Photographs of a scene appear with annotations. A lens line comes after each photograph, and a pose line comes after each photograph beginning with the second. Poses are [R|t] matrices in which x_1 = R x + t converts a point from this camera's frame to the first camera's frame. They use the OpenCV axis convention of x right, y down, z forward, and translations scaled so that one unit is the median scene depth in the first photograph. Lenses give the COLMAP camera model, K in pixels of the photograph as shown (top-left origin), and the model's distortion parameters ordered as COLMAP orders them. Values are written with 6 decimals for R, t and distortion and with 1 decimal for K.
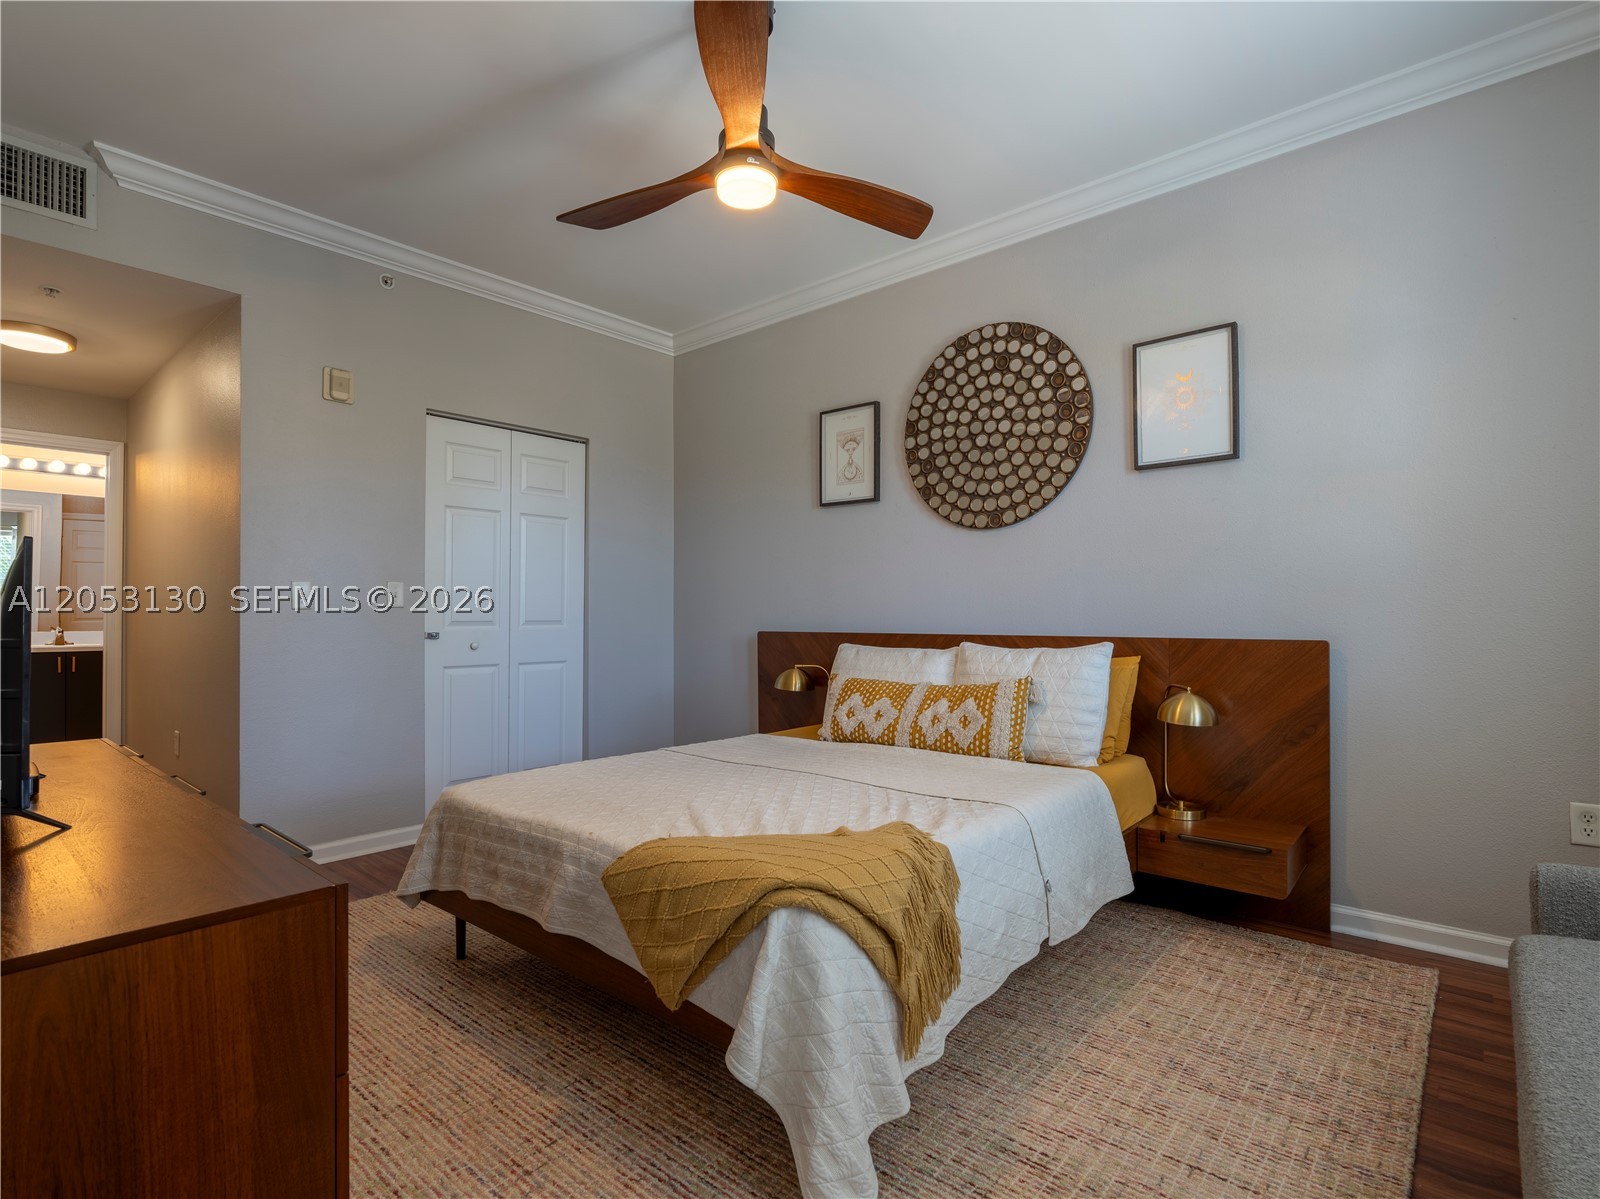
lens RADIAL K [[791.6, 0, 800.0], [0, 791.6, 599.5], [0, 0, 1]] dist [-0.002556, -0.000561]
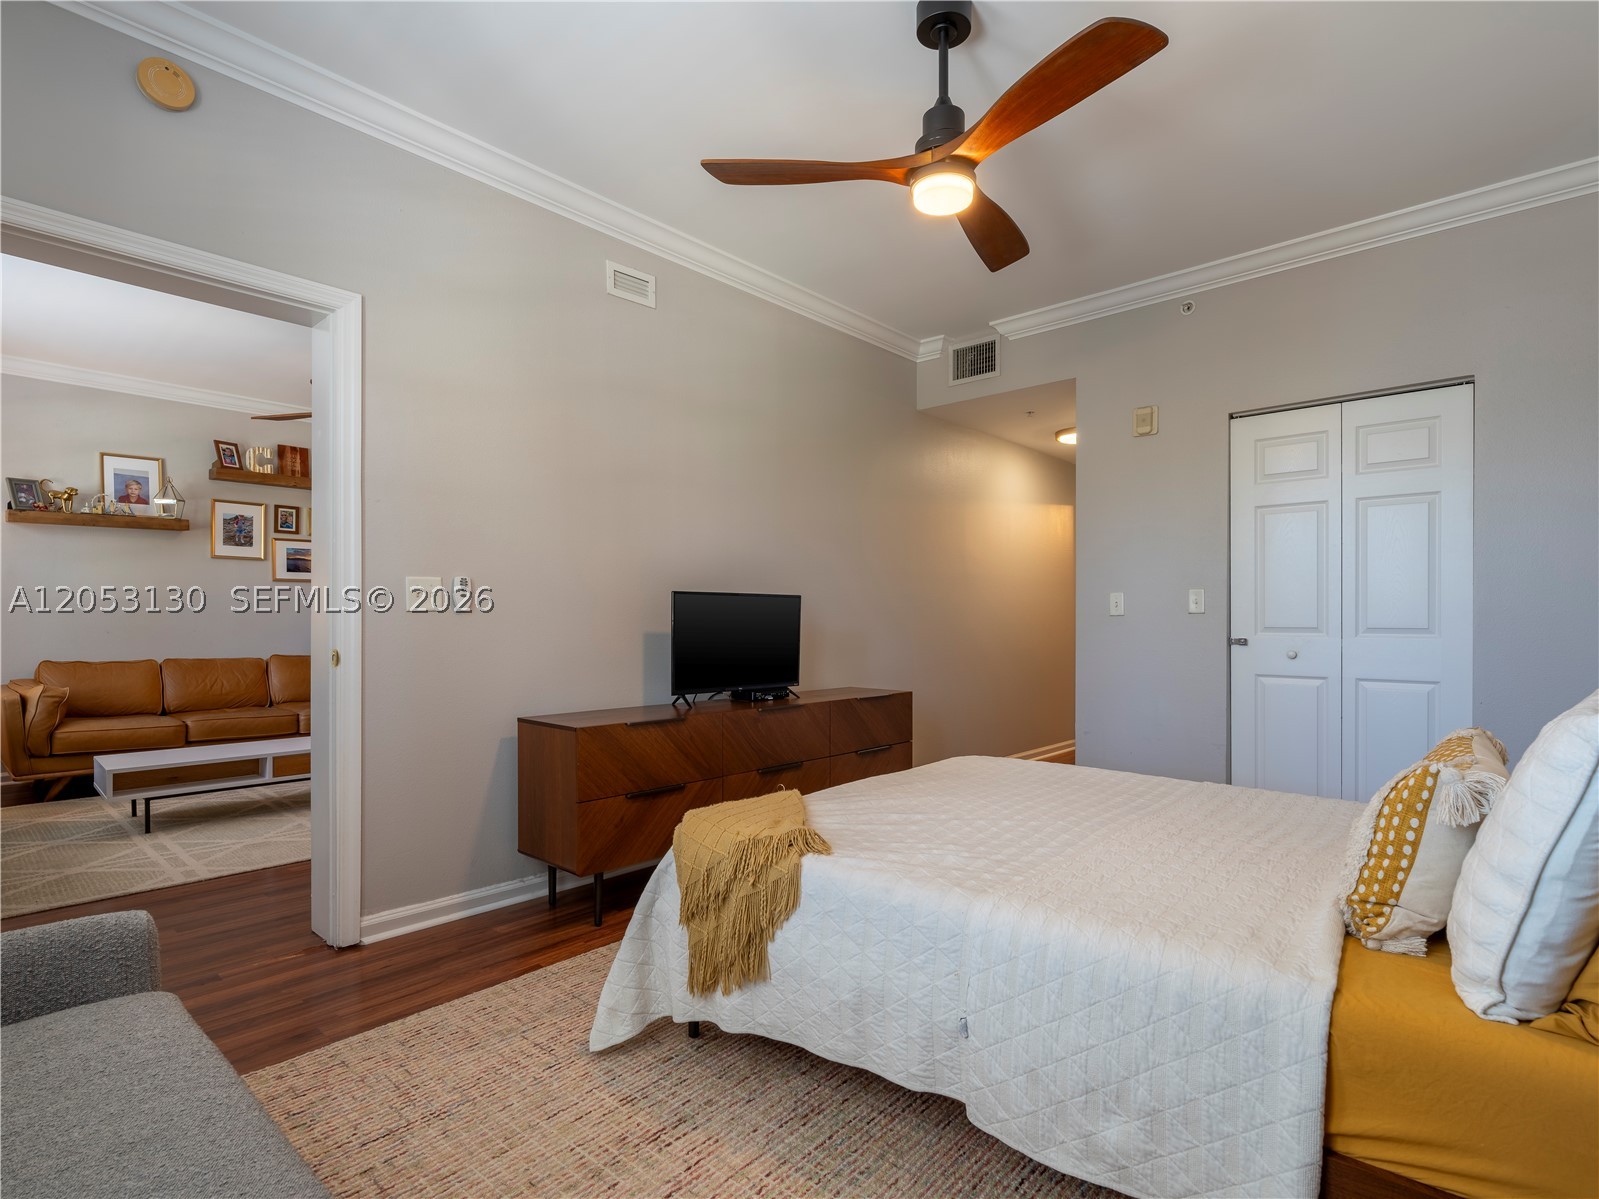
lens RADIAL K [[820.2, 0, 838.5], [0, 820.2, 620.4], [0, 0, 1]] dist [-0.011106, -0.001320]
pose [[0.008098, 0.000669, -0.999967, 0.604963], [0.019098, 0.999817, 0.000824, 0.009750], [0.999785, -0.019104, 0.008084, 0.539788]]
